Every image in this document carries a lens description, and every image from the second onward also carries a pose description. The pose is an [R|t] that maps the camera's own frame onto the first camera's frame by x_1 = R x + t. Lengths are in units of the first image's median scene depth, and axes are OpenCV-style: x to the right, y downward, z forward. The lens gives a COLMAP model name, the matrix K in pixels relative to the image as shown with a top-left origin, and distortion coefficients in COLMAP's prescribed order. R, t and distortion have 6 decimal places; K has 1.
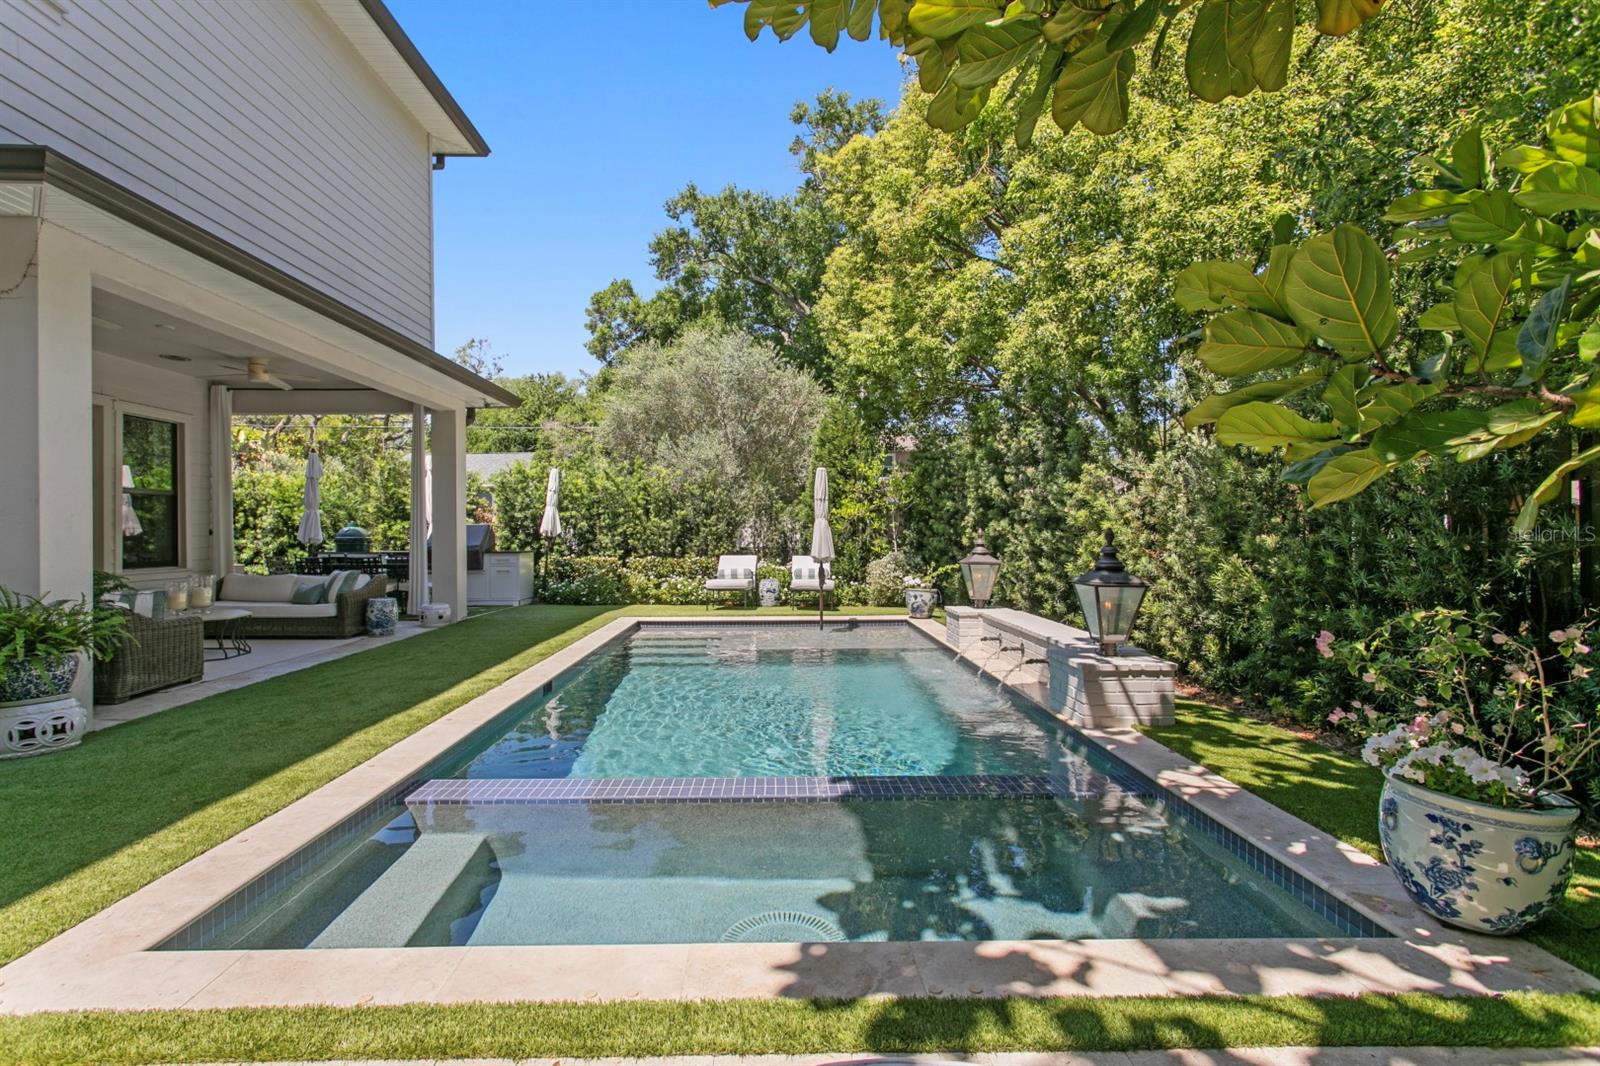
lens RADIAL K [[774.3, 0, 798.8], [0, 774.3, 536.0], [0, 0, 1]] dist [-0.000315, -0.000327]
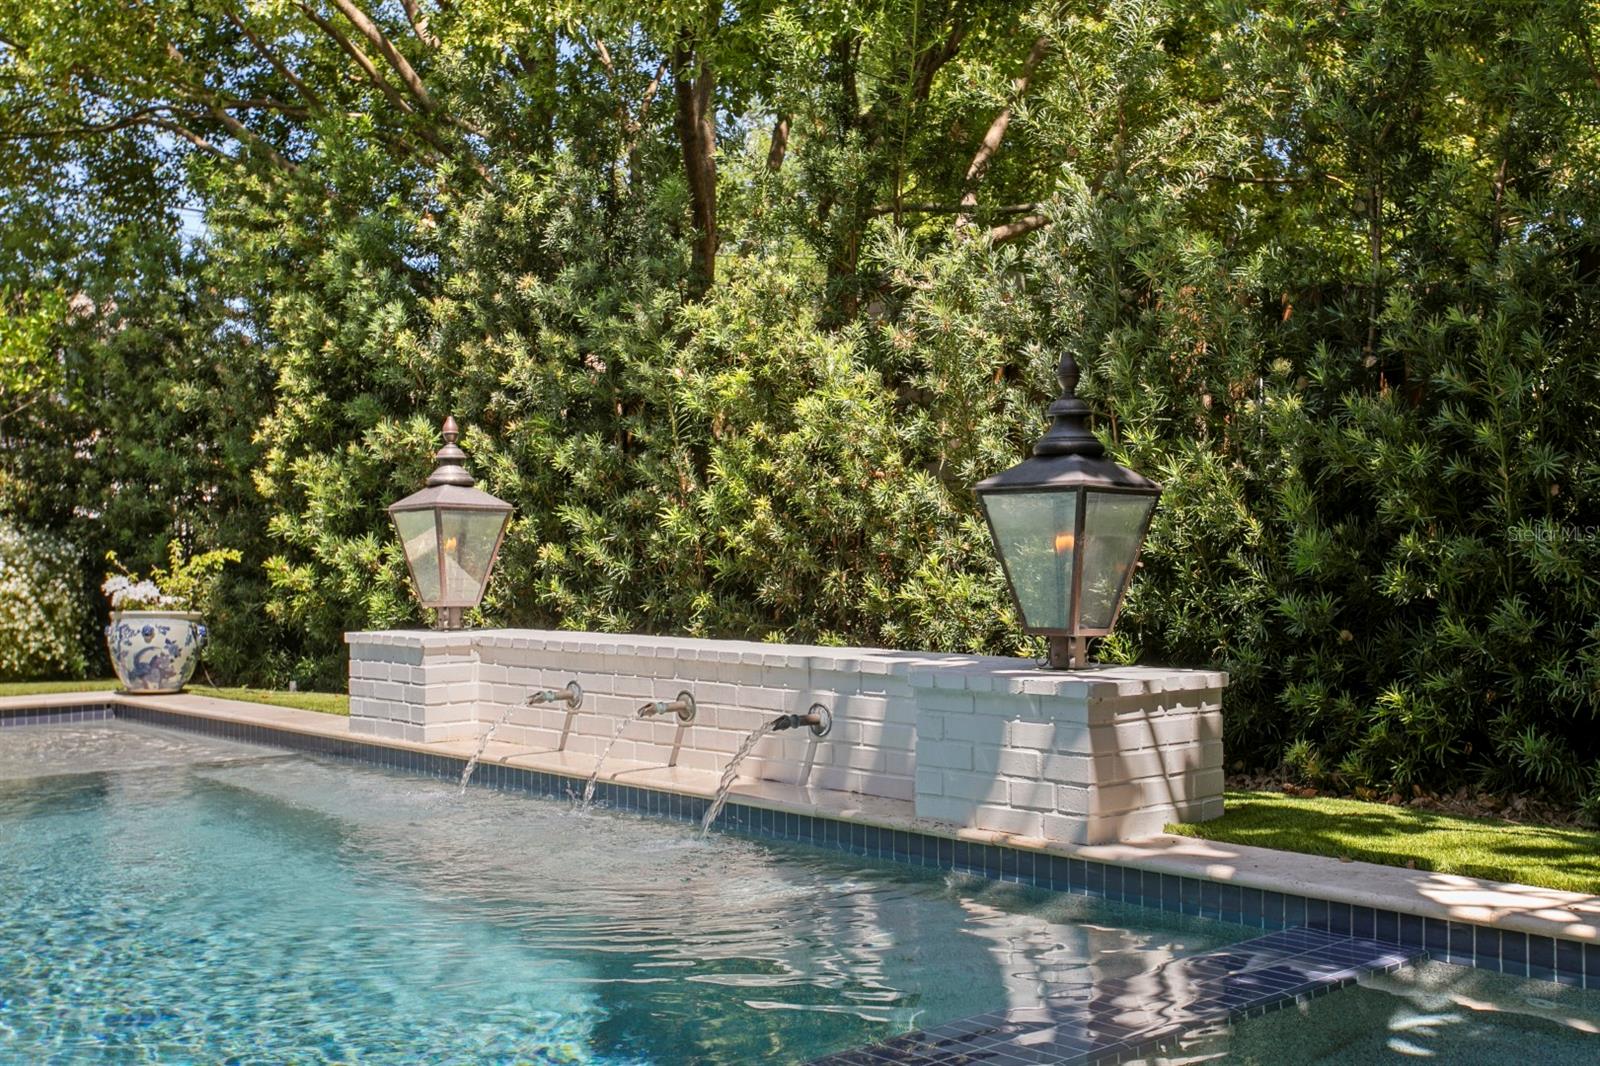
lens RADIAL K [[1766.2, 0, 795.6], [0, 1766.2, 533.0], [0, 0, 1]] dist [0.018945, 0.000000]
pose [[0.764223, 0.000808, 0.644952, -0.159587], [0.008637, 0.999897, -0.011487, 0.048040], [-0.644894, 0.014349, 0.764137, 0.199802]]
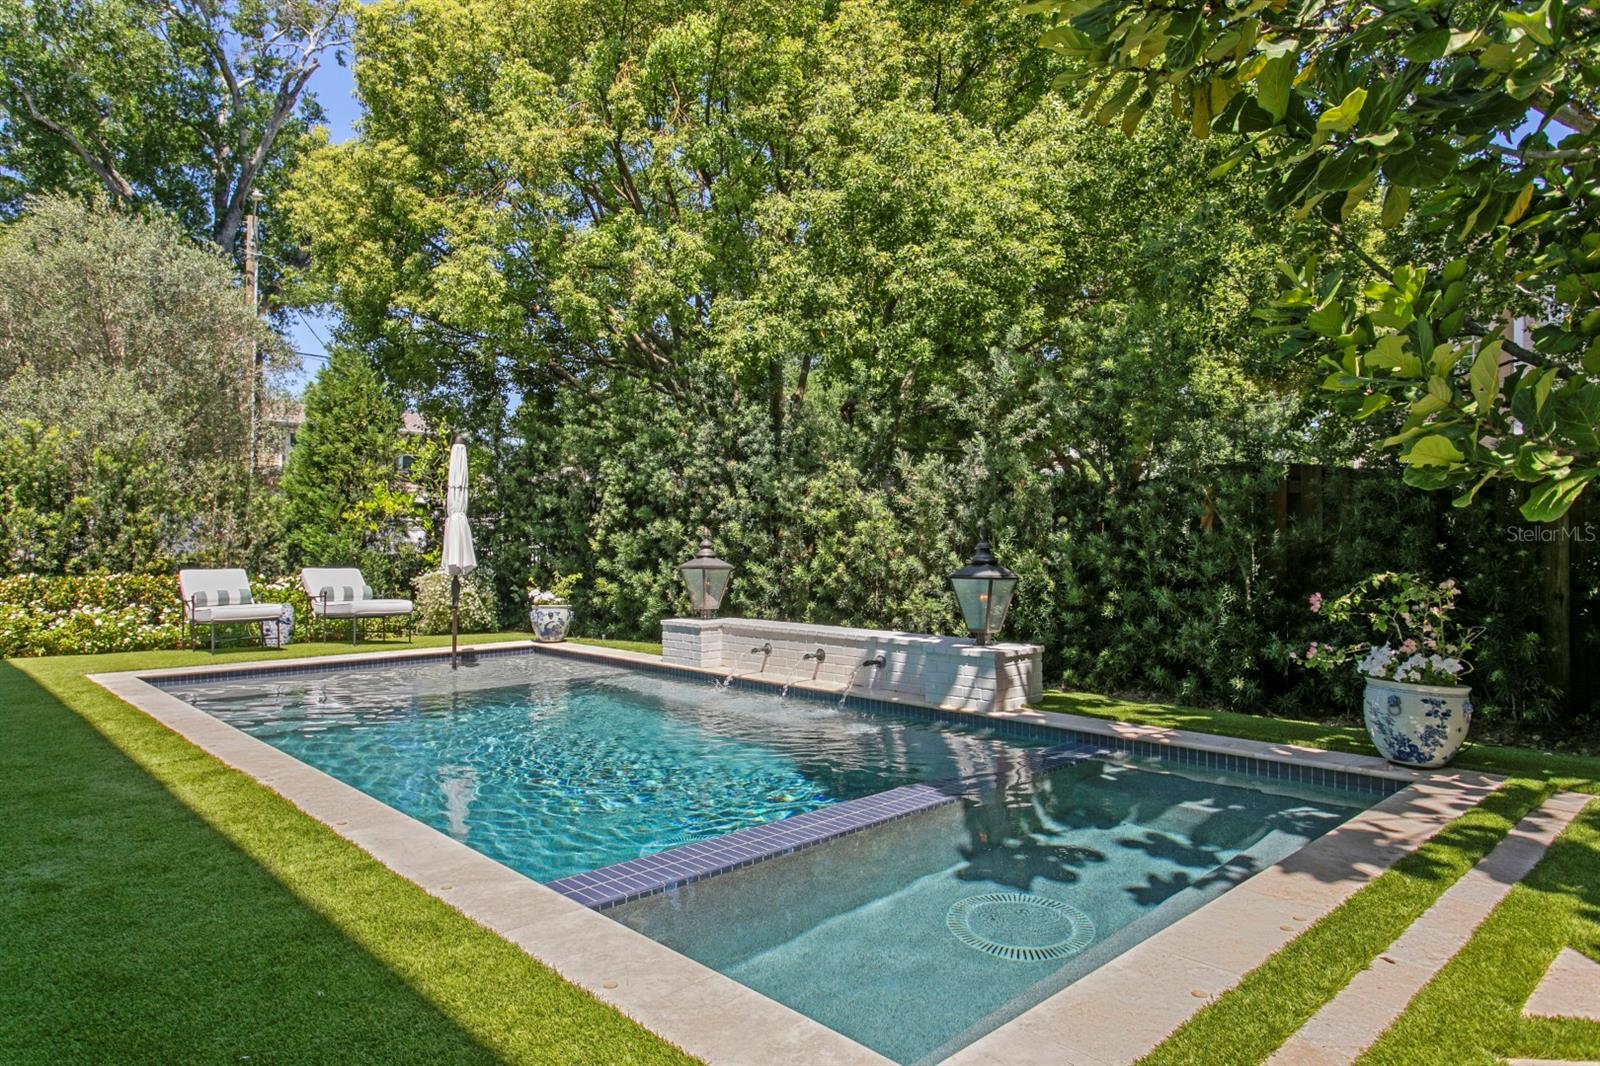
lens RADIAL K [[994.4, 0, 801.7], [0, 994.4, 547.1], [0, 0, 1]] dist [0.001873, 0.000106]
pose [[0.749064, -0.001912, 0.662495, -0.358200], [0.002615, 0.999997, -0.000070, 0.010600], [-0.662493, 0.001785, 0.749066, 0.074901]]
